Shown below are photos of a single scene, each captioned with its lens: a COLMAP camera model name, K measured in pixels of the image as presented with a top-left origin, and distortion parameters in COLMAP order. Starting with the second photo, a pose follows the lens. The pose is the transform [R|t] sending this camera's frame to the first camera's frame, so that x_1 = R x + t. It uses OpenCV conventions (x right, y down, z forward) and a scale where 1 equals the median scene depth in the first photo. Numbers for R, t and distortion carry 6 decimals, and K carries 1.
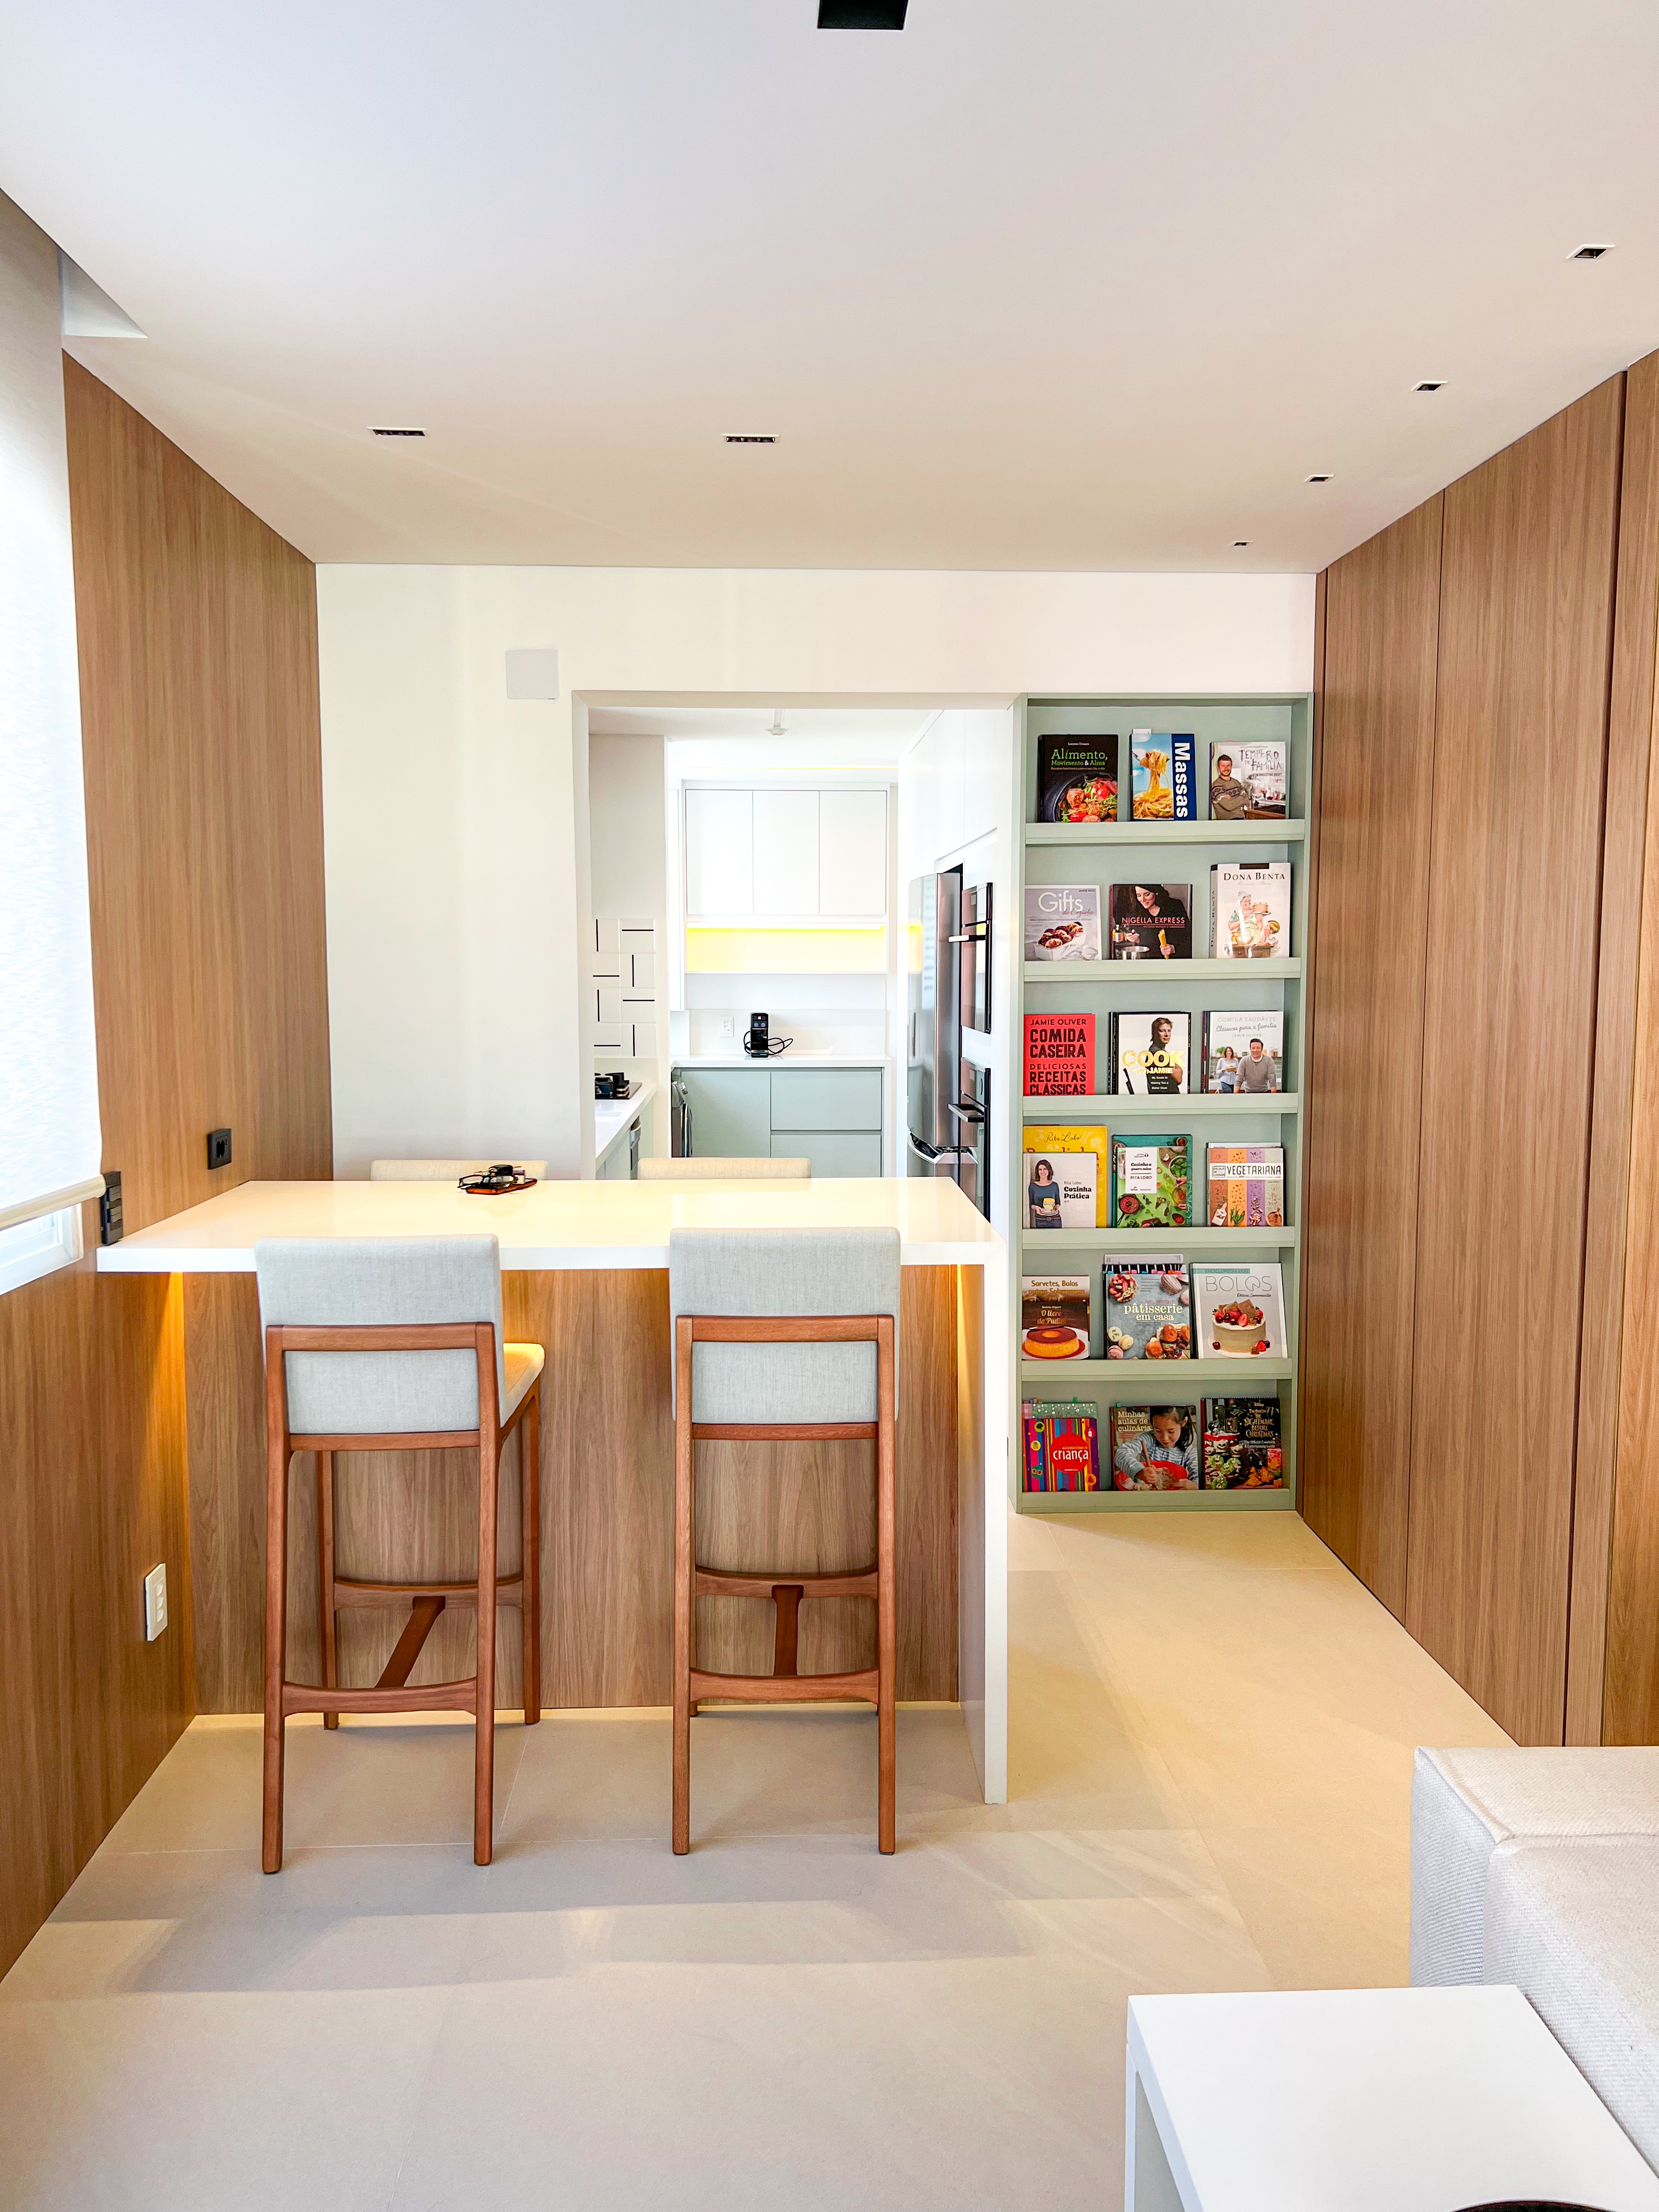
lens RADIAL K [[1652.0, 0, 826.6], [0, 1652.0, 1096.9], [0, 0, 1]] dist [-0.009030, -0.008556]
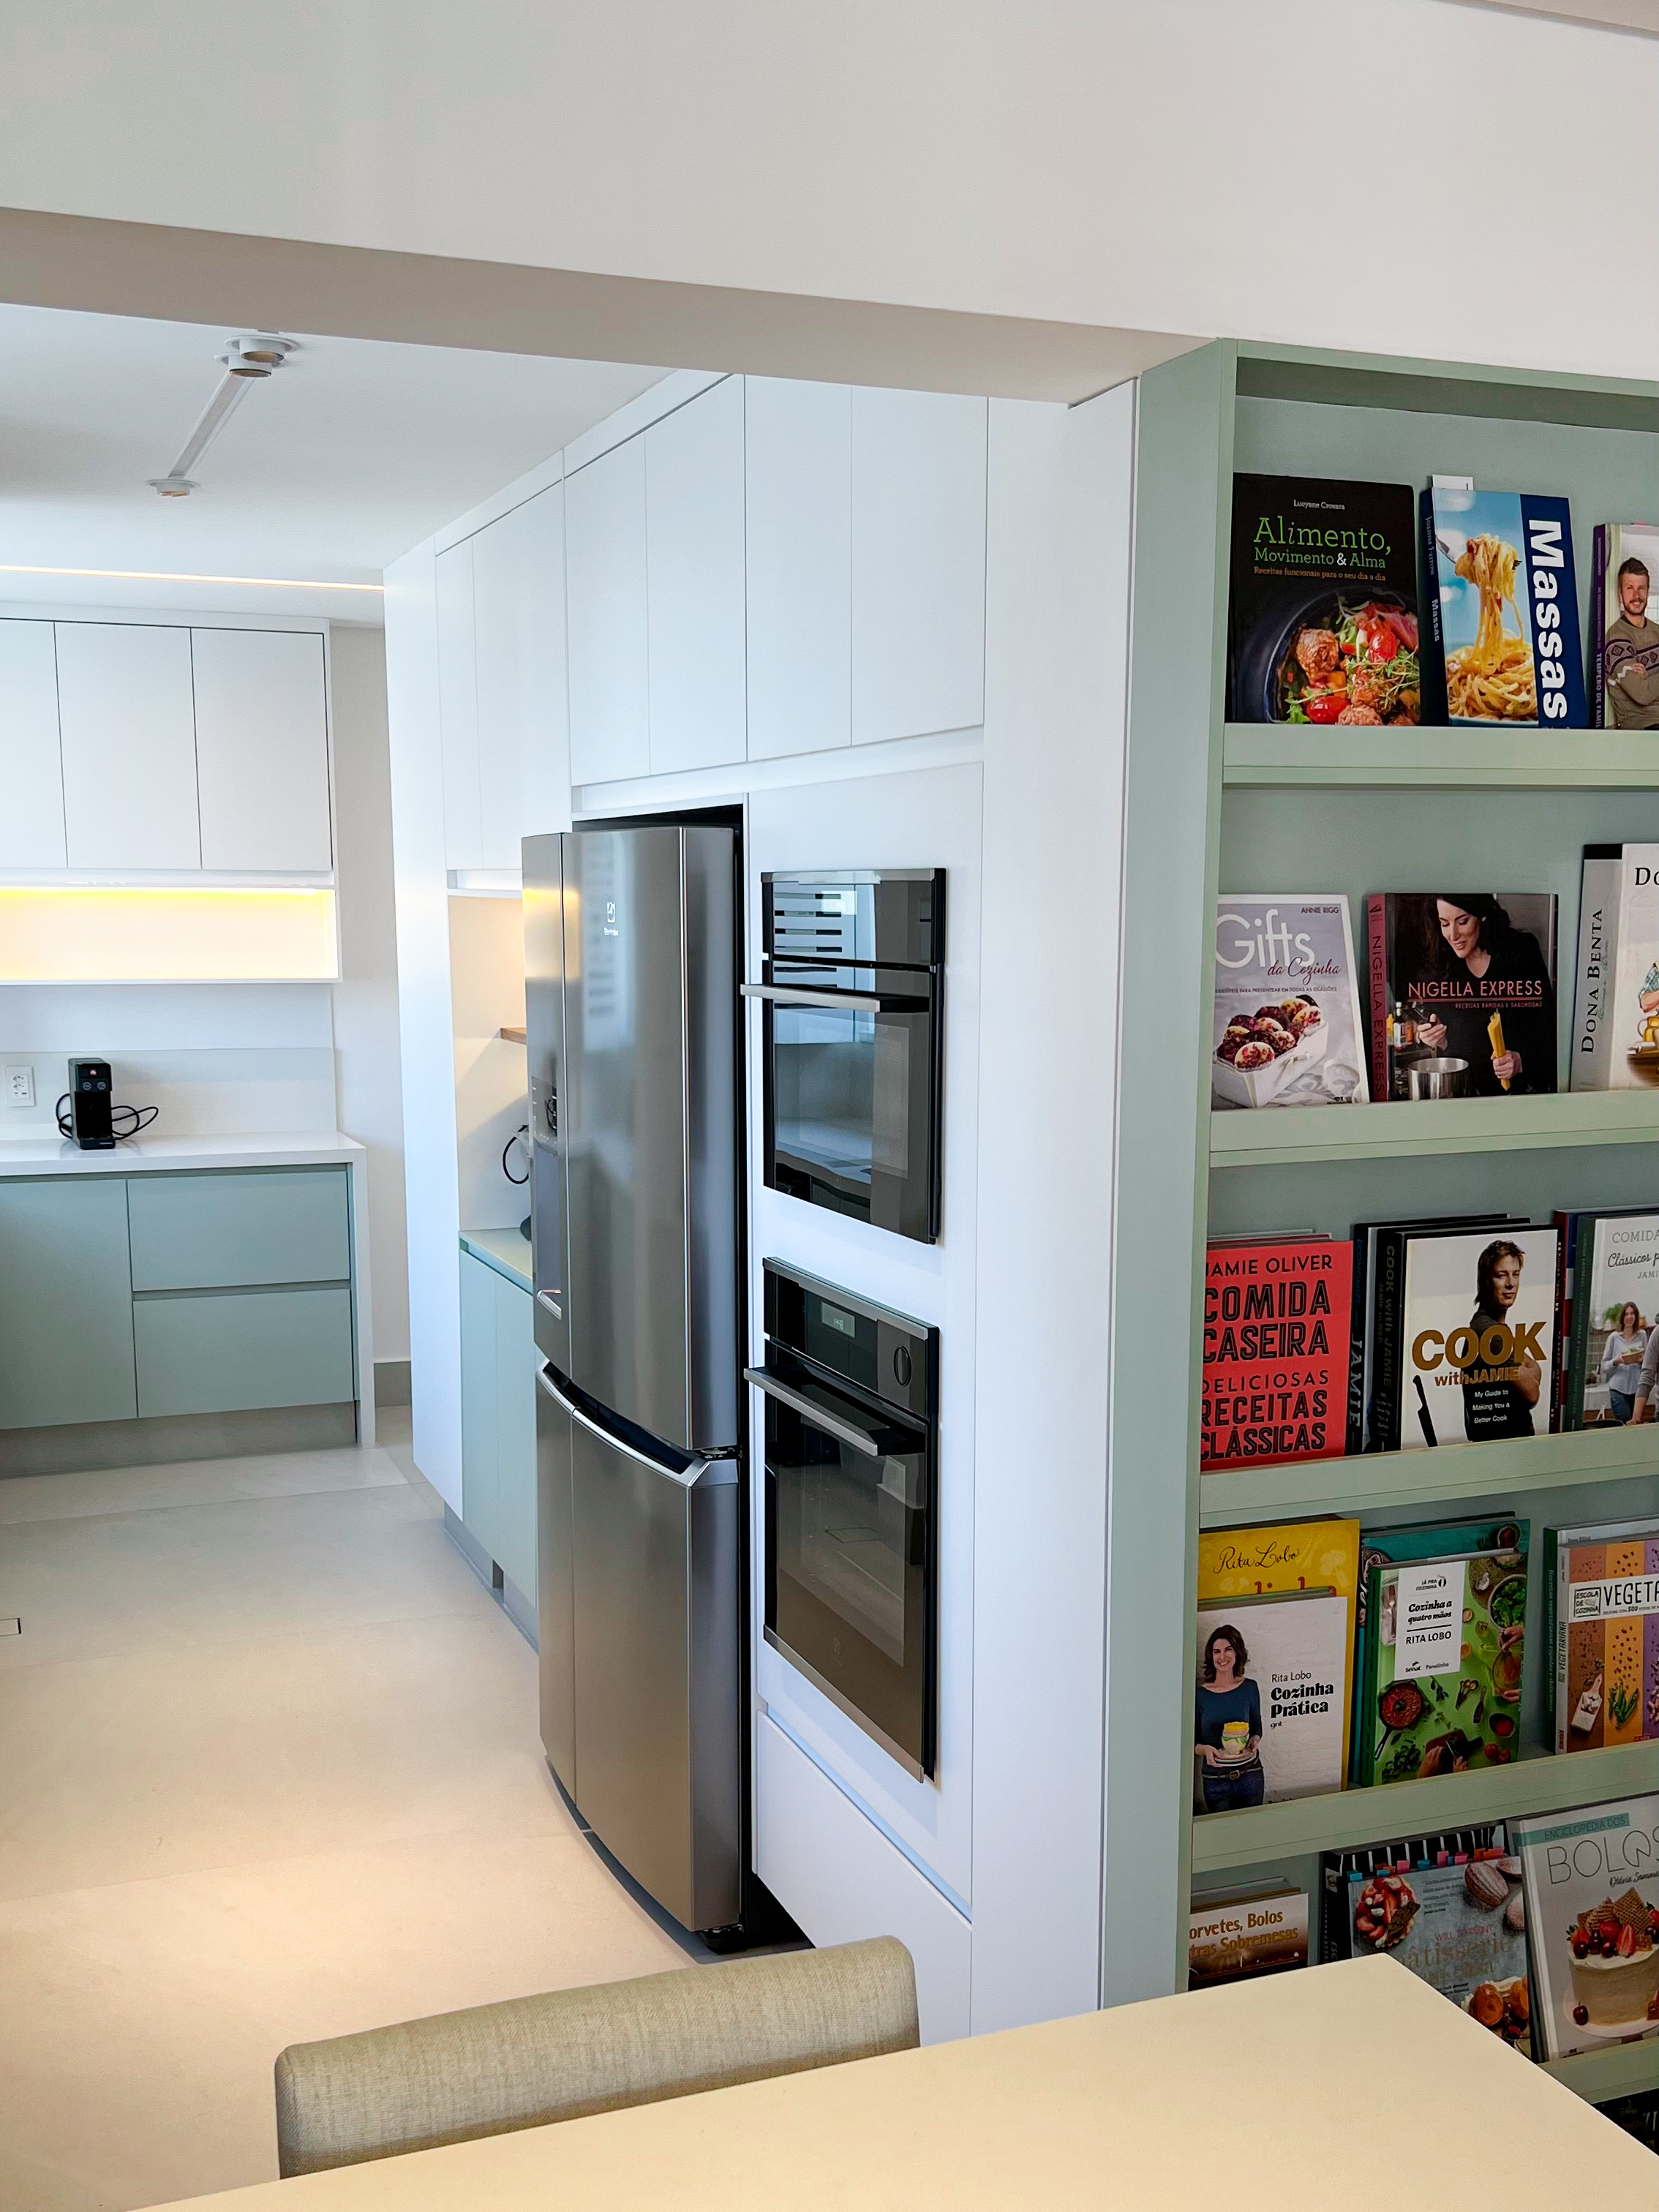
lens RADIAL K [[2196.5, 0, 820.4], [0, 2196.5, 1263.2], [0, 0, 1]] dist [0.014821, 0.000000]
pose [[0.942181, -0.048806, 0.331530, -0.119918], [0.020626, 0.995907, 0.087993, -0.091421], [-0.334468, -0.076068, 0.939332, 0.562996]]
